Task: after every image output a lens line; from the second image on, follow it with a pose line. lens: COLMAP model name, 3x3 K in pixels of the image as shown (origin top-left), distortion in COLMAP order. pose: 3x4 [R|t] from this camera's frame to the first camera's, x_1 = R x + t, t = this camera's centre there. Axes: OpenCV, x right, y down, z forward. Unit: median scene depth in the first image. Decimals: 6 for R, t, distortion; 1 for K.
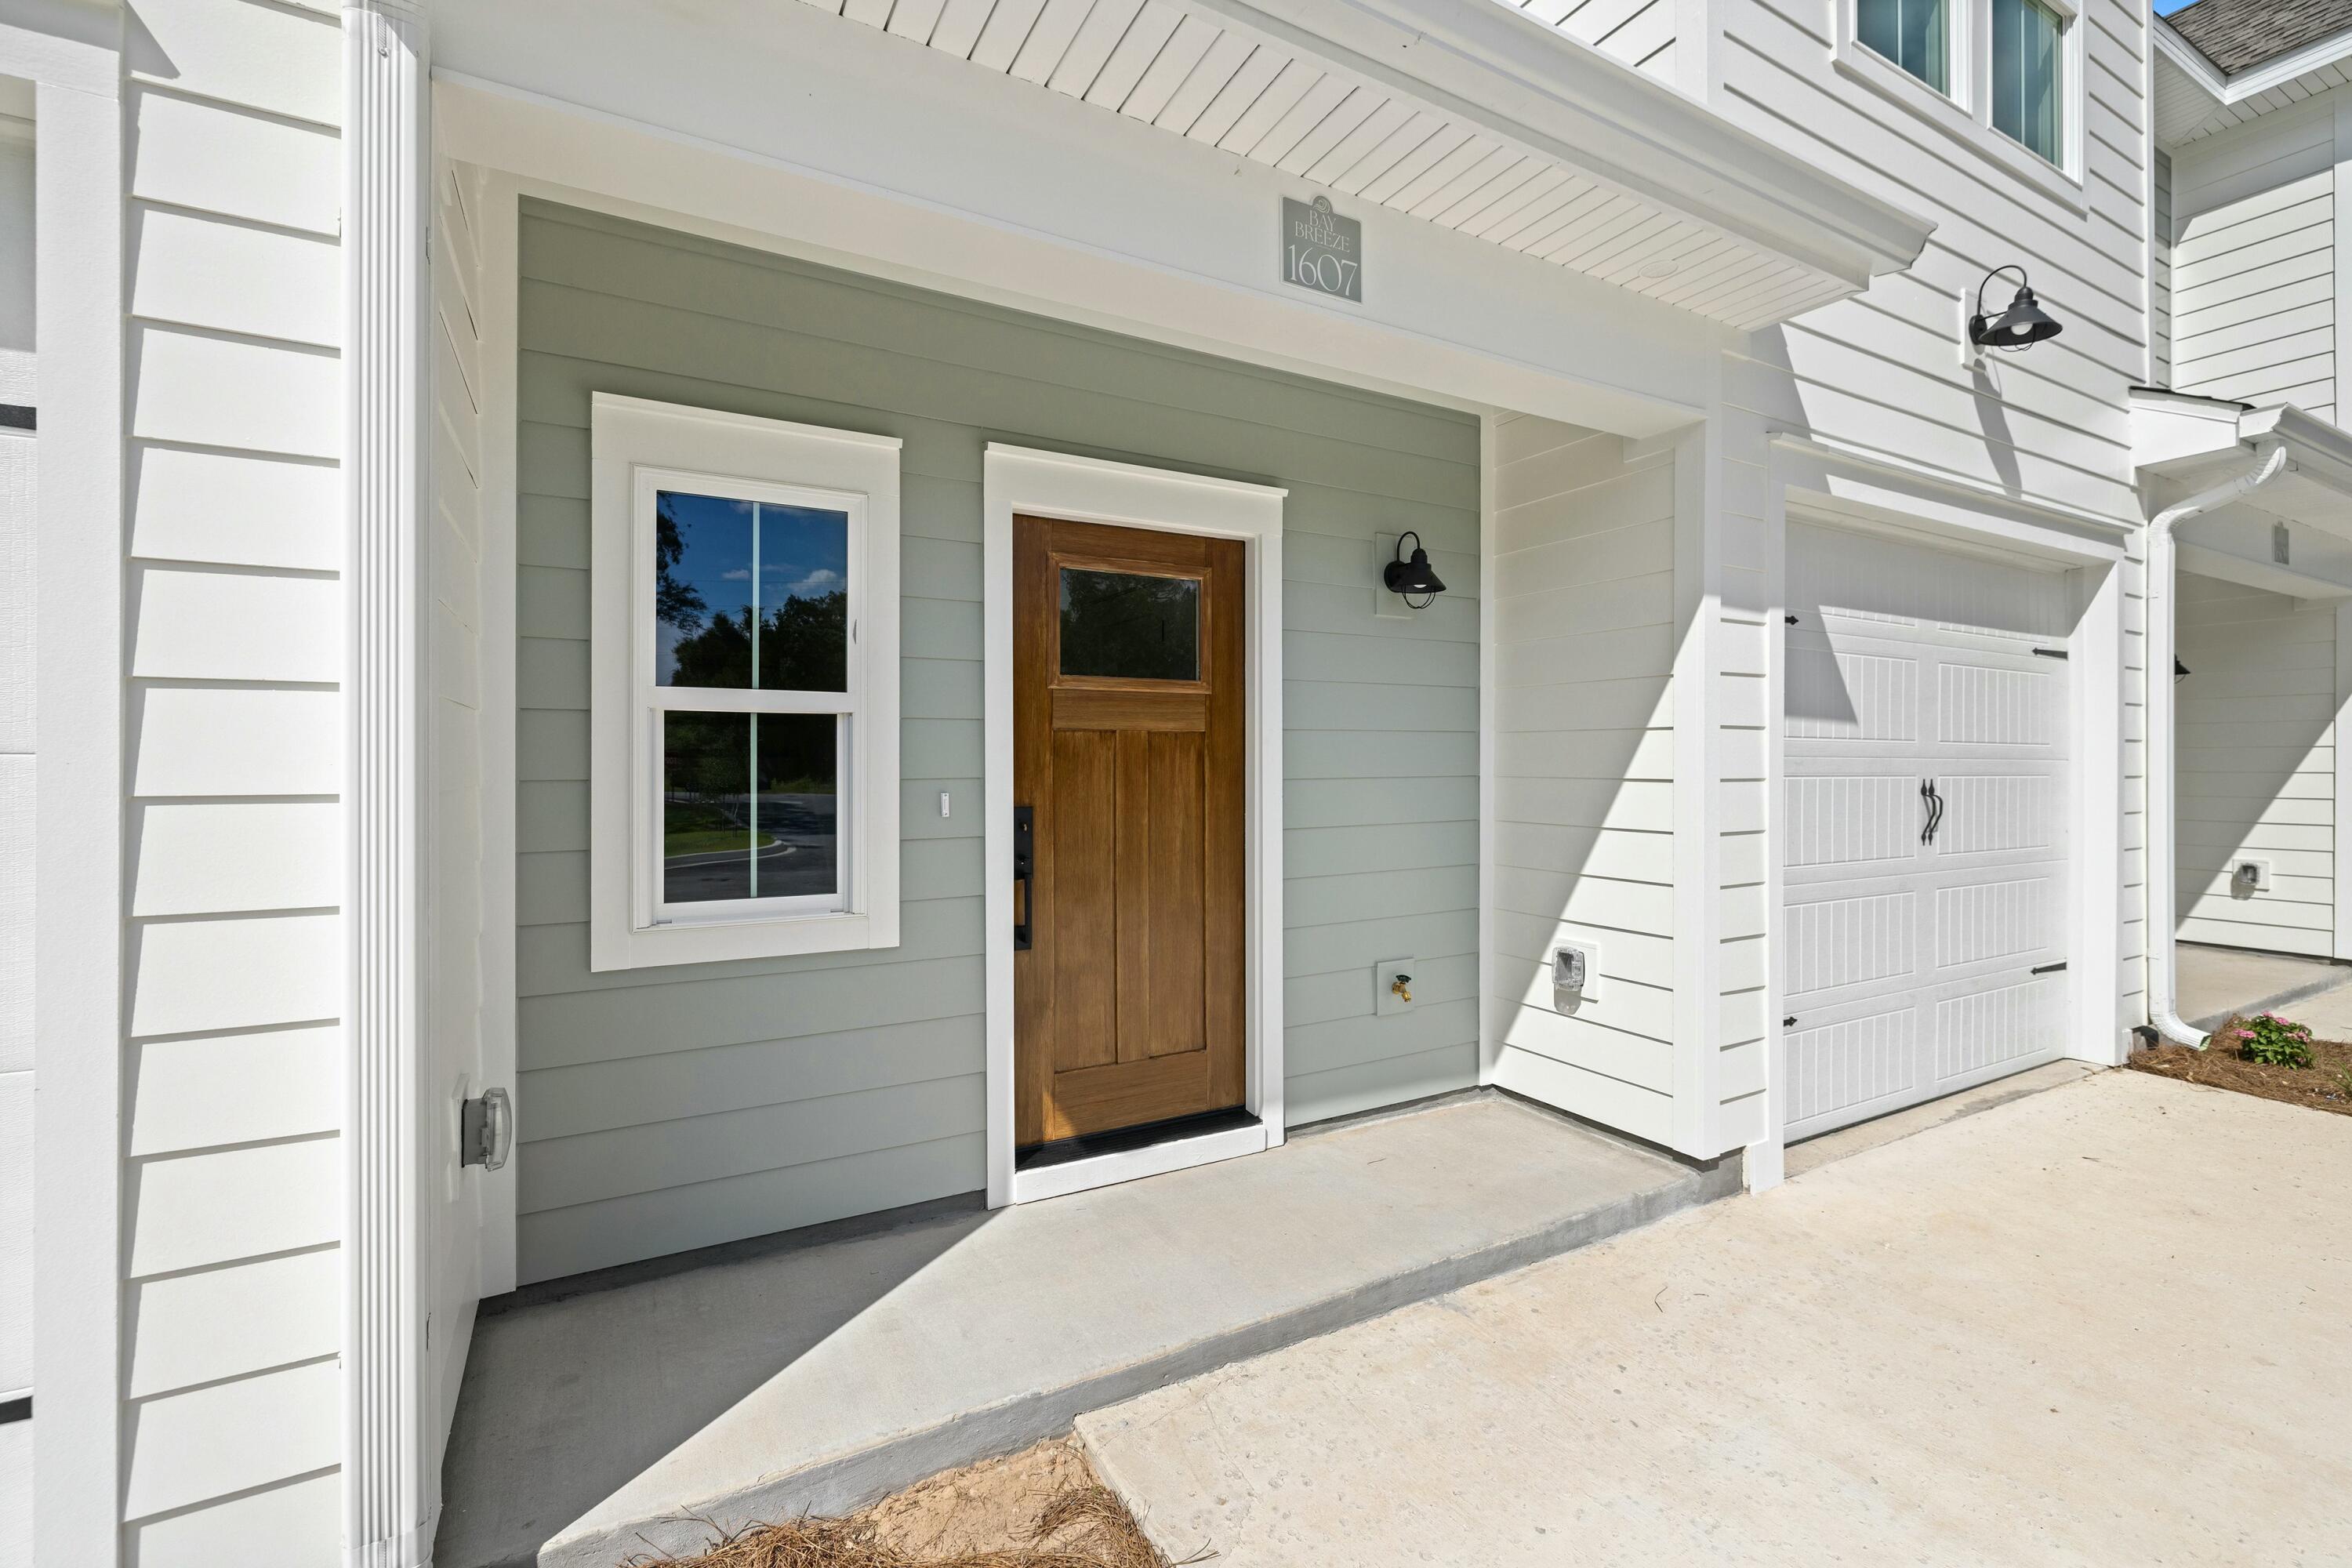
lens RADIAL K [[1001.6, 0, 1179.4], [0, 1001.6, 765.6], [0, 0, 1]] dist [-0.000329, -0.000284]
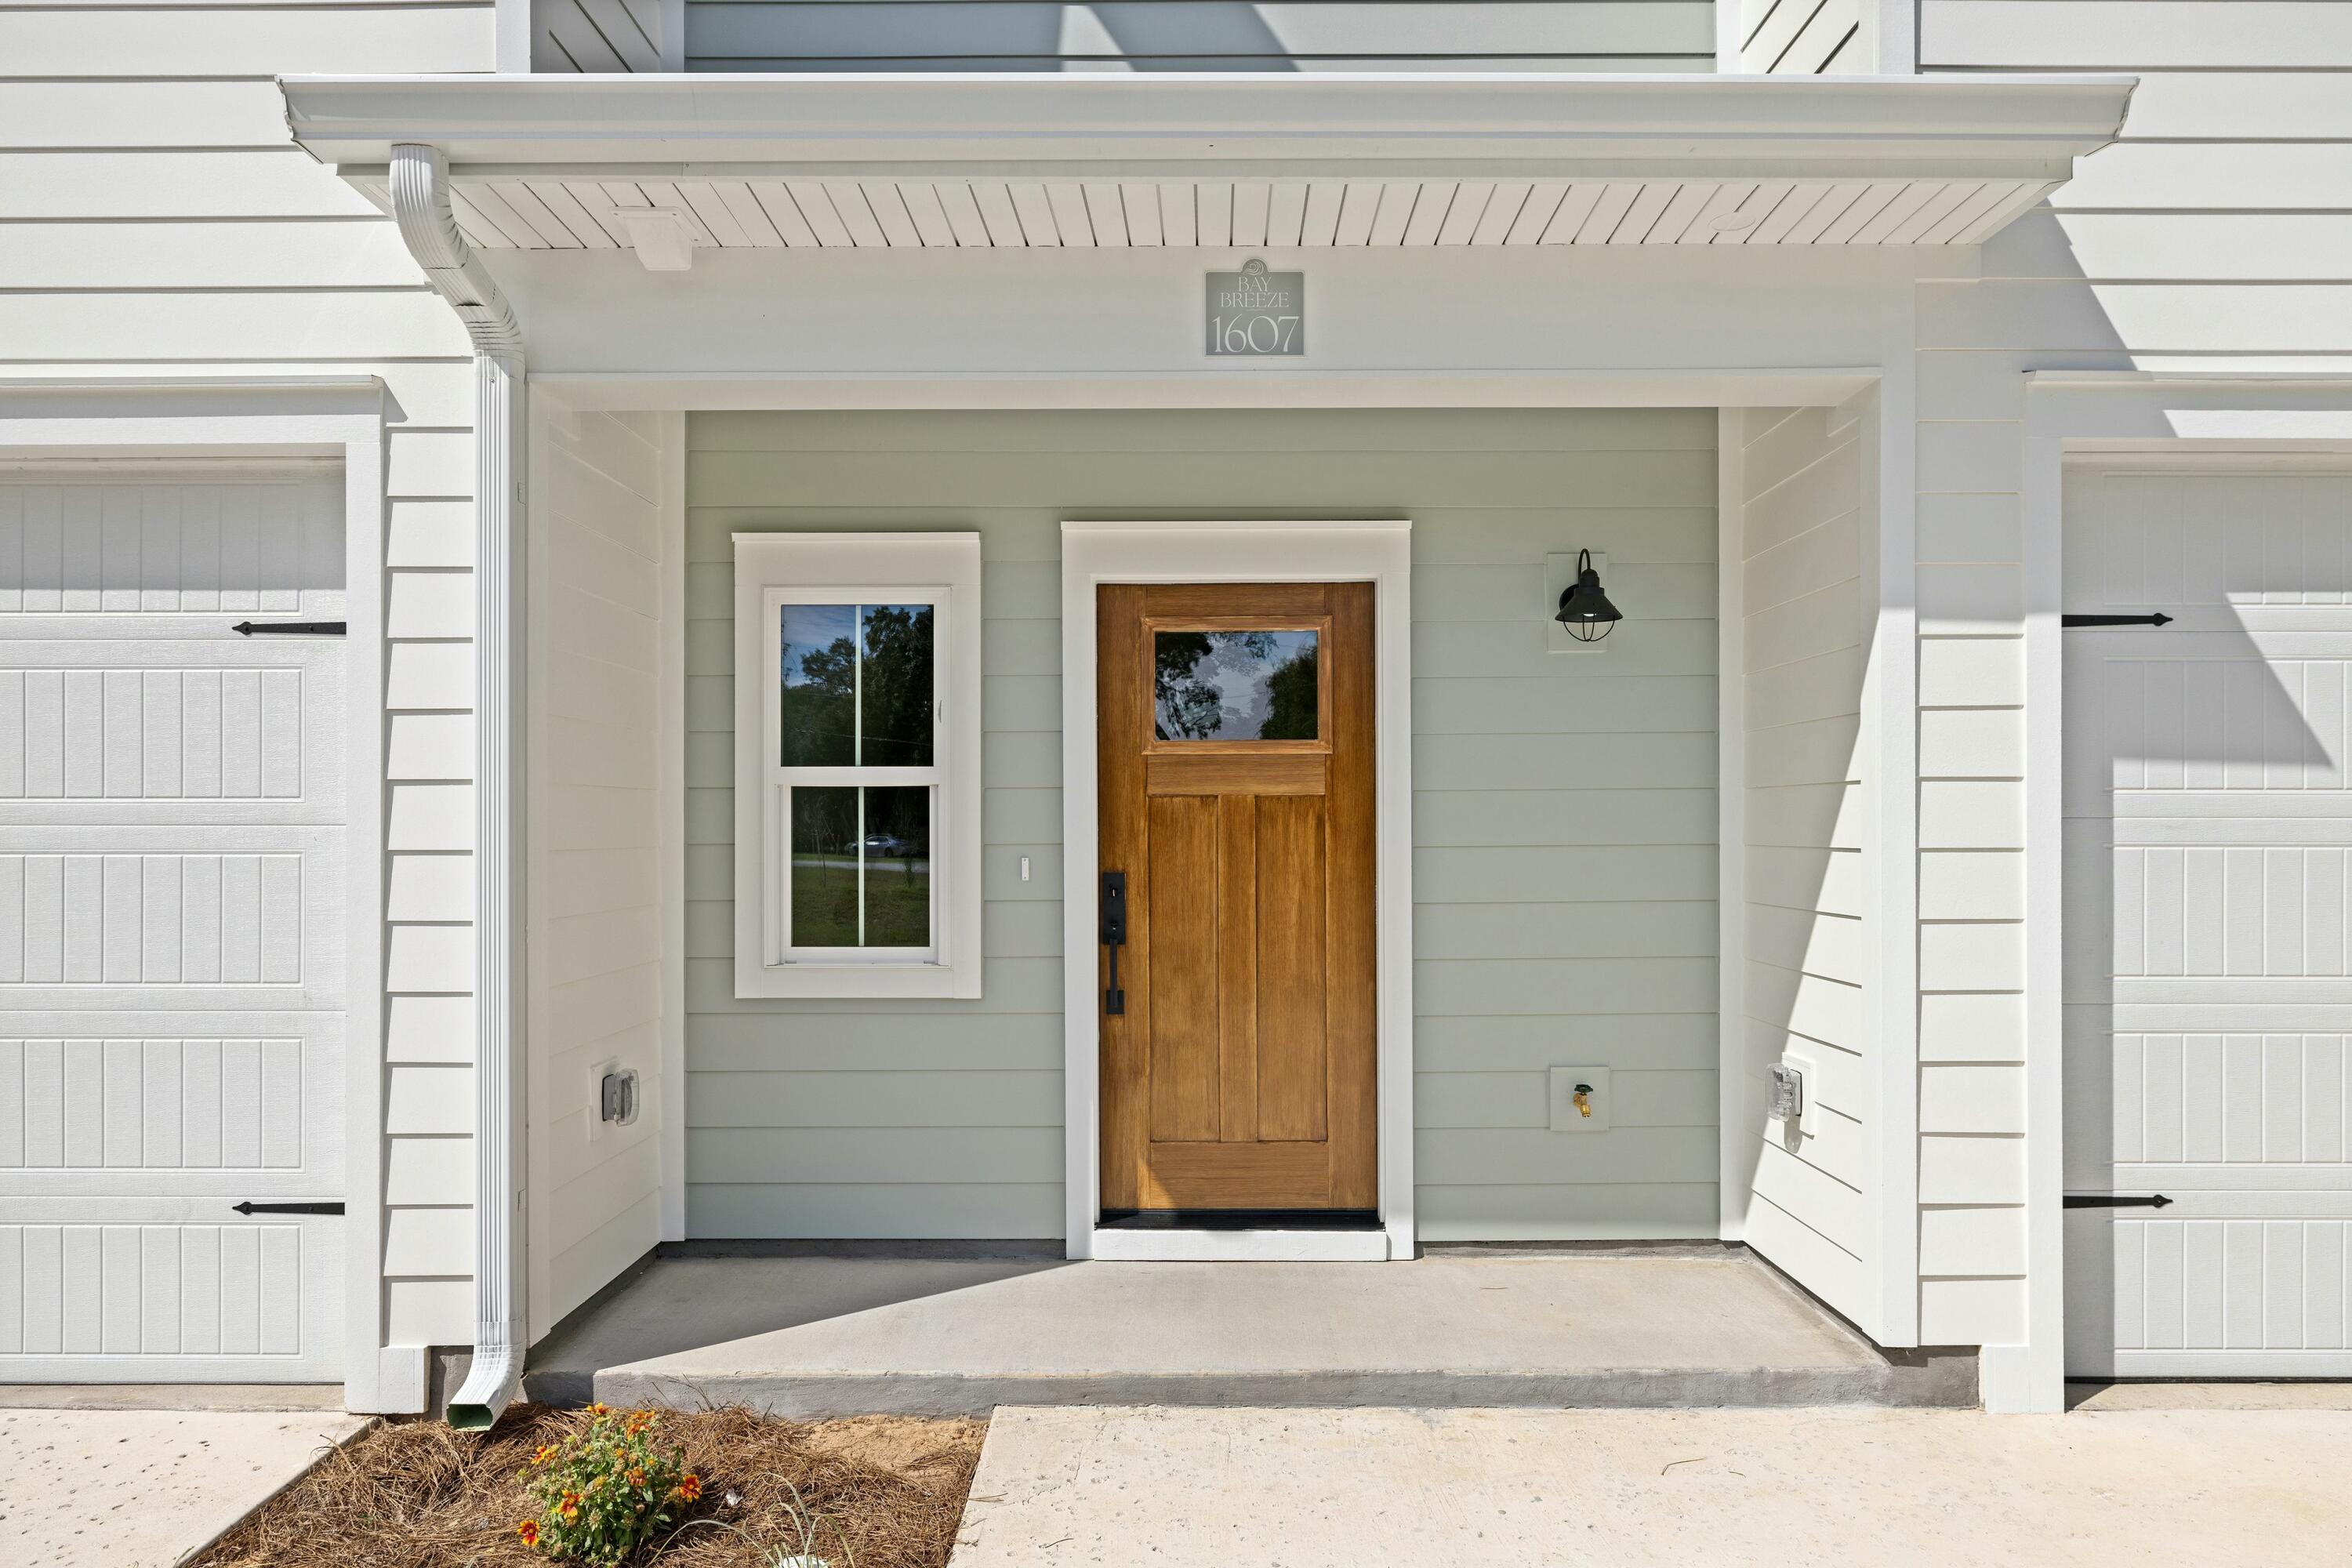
lens RADIAL K [[1351.2, 0, 1185.8], [0, 1351.2, 832.7], [0, 0, 1]] dist [-0.004999, -0.000727]
pose [[0.878418, -0.000996, -0.477891, 0.551595], [0.000648, 0.999999, -0.000893, 0.001992], [0.477892, 0.000475, 0.878419, -0.161358]]
